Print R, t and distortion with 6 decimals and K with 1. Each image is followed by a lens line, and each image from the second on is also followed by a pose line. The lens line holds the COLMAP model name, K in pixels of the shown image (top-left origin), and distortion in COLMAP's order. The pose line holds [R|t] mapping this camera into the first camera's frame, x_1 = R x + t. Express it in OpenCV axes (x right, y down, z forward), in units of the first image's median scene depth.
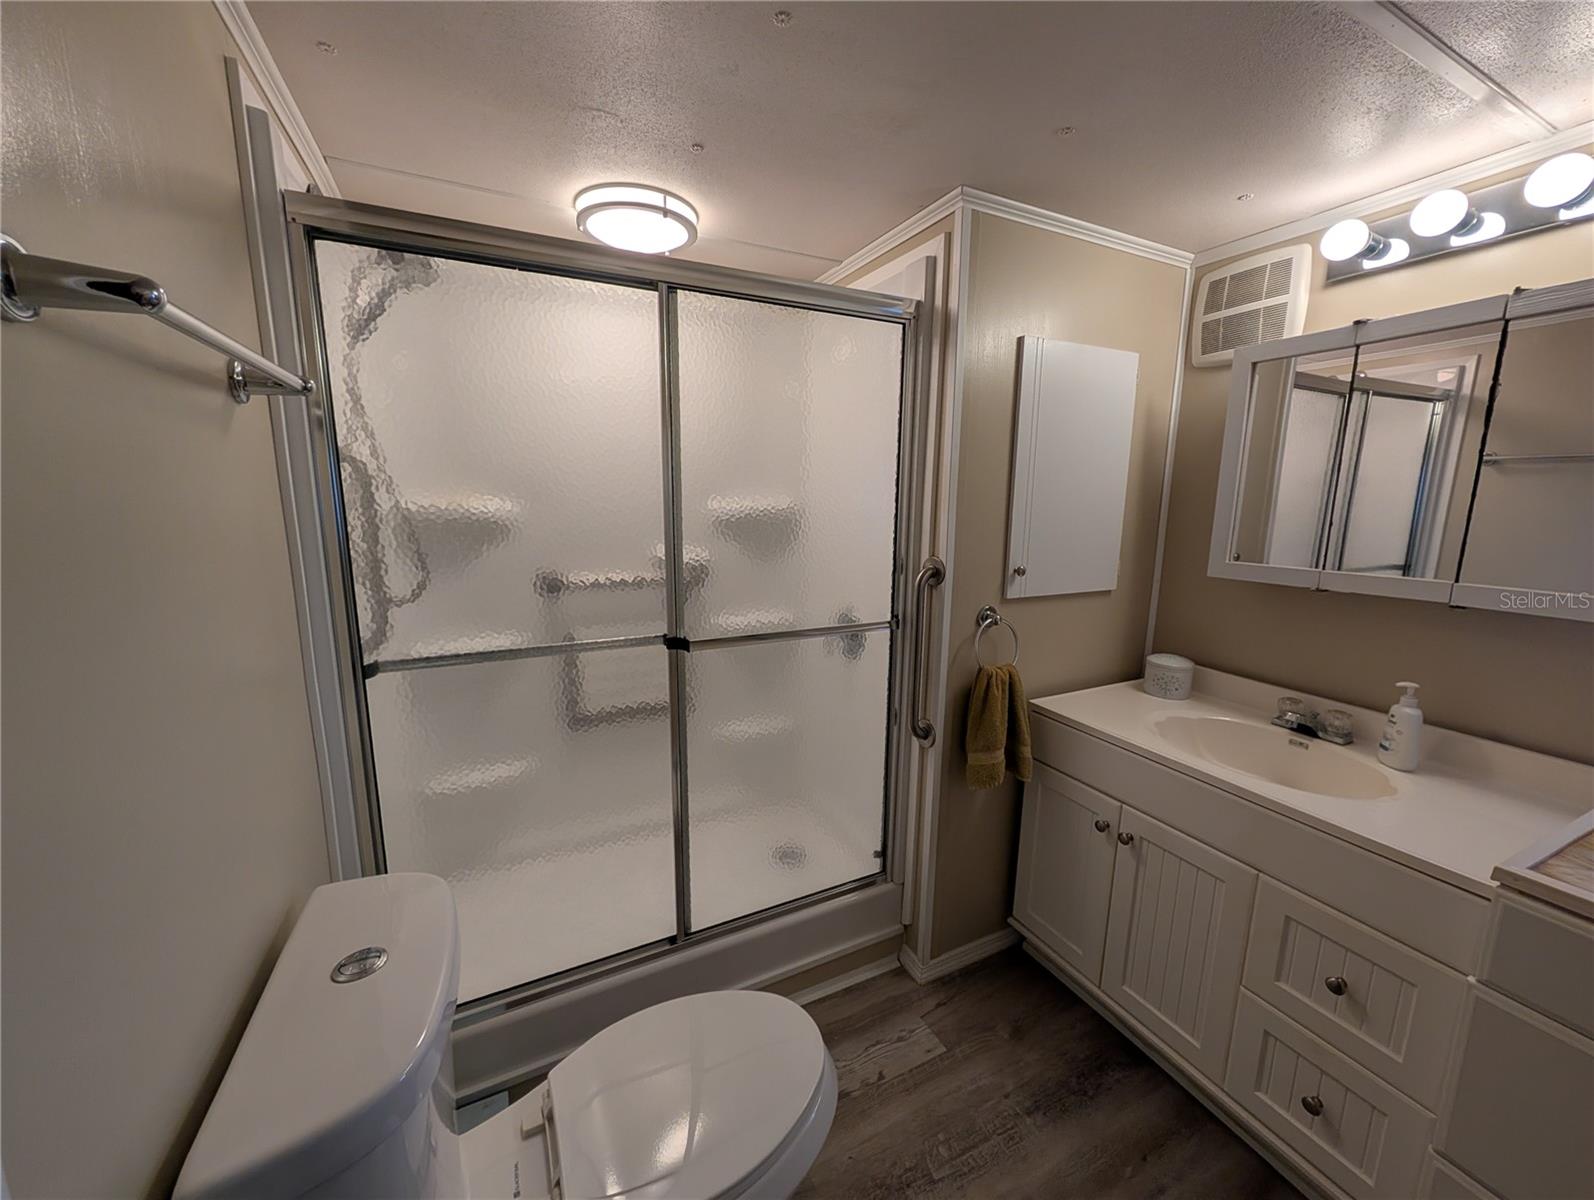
lens RADIAL K [[602.2, 0, 794.9], [0, 602.2, 597.2], [0, 0, 1]] dist [0.001052, 0.000364]
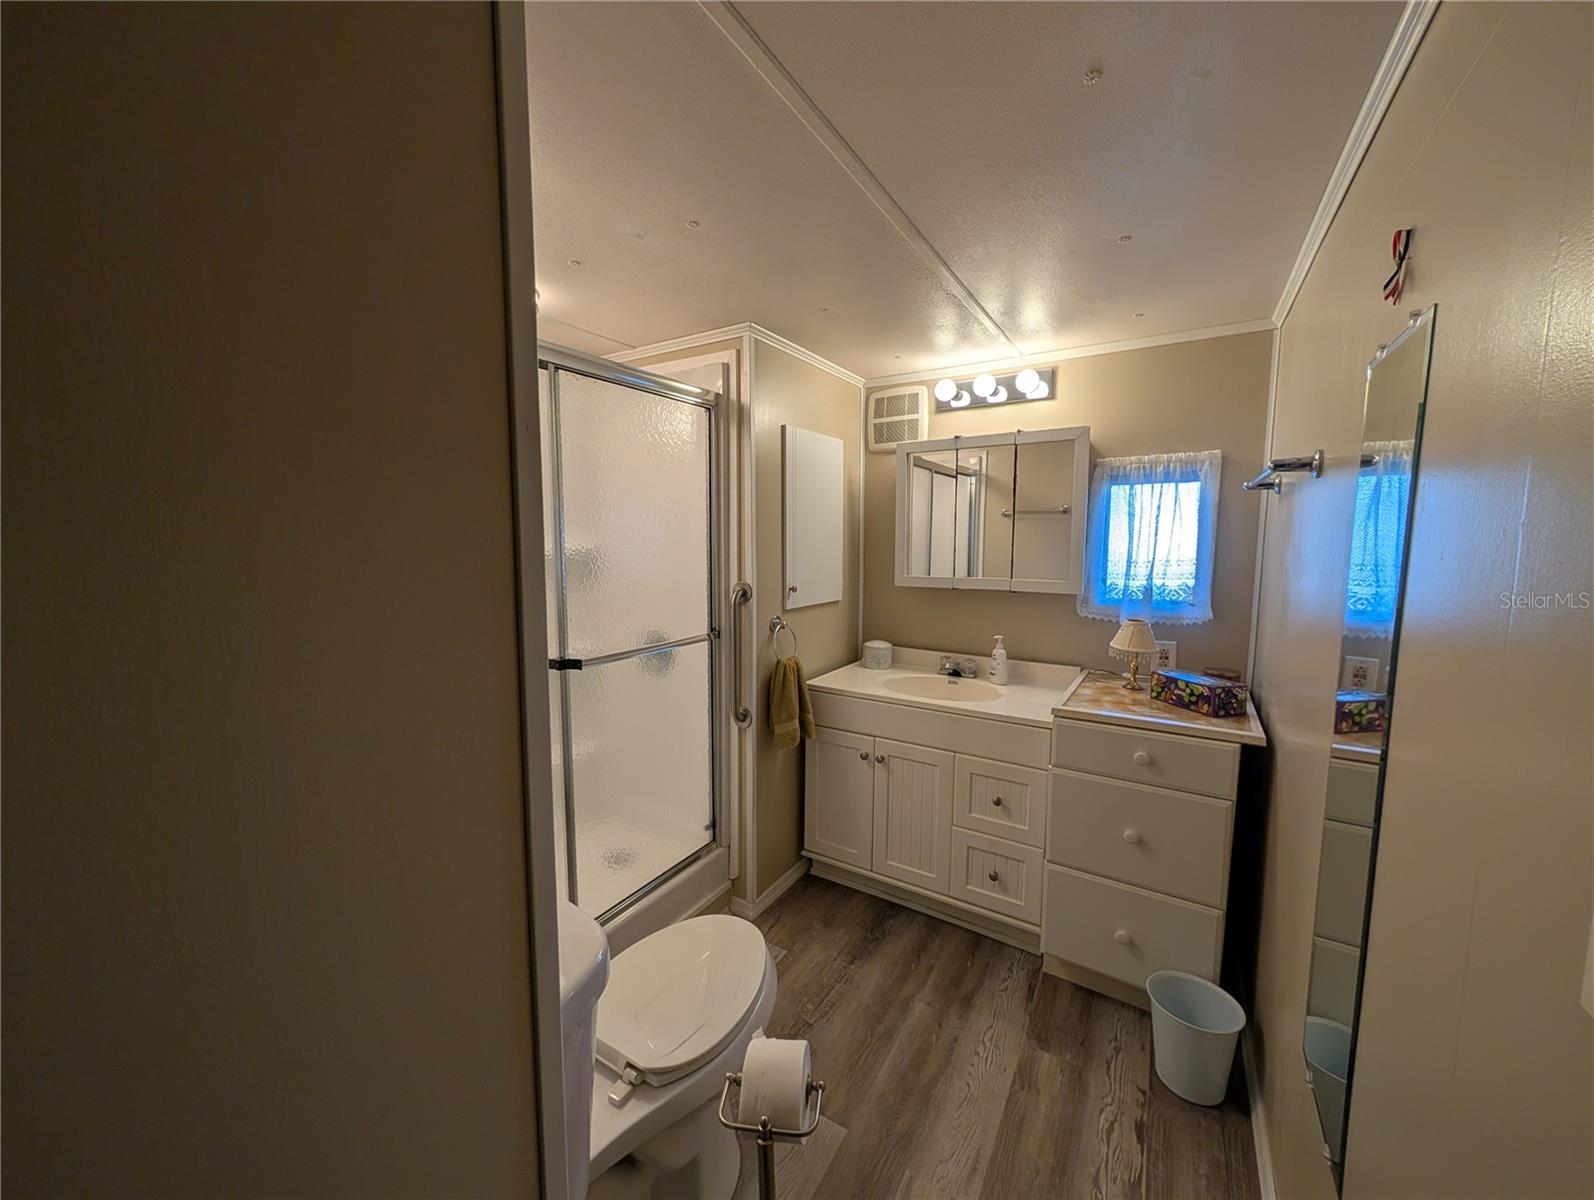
lens RADIAL K [[602.2, 0, 793.9], [0, 602.2, 596.7], [0, 0, 1]] dist [0.001052, 0.000364]
pose [[0.850244, -0.061882, 0.522739, -0.369925], [0.096444, 0.994569, -0.039130, 0.030496], [-0.517478, 0.083685, 0.851595, -0.192710]]
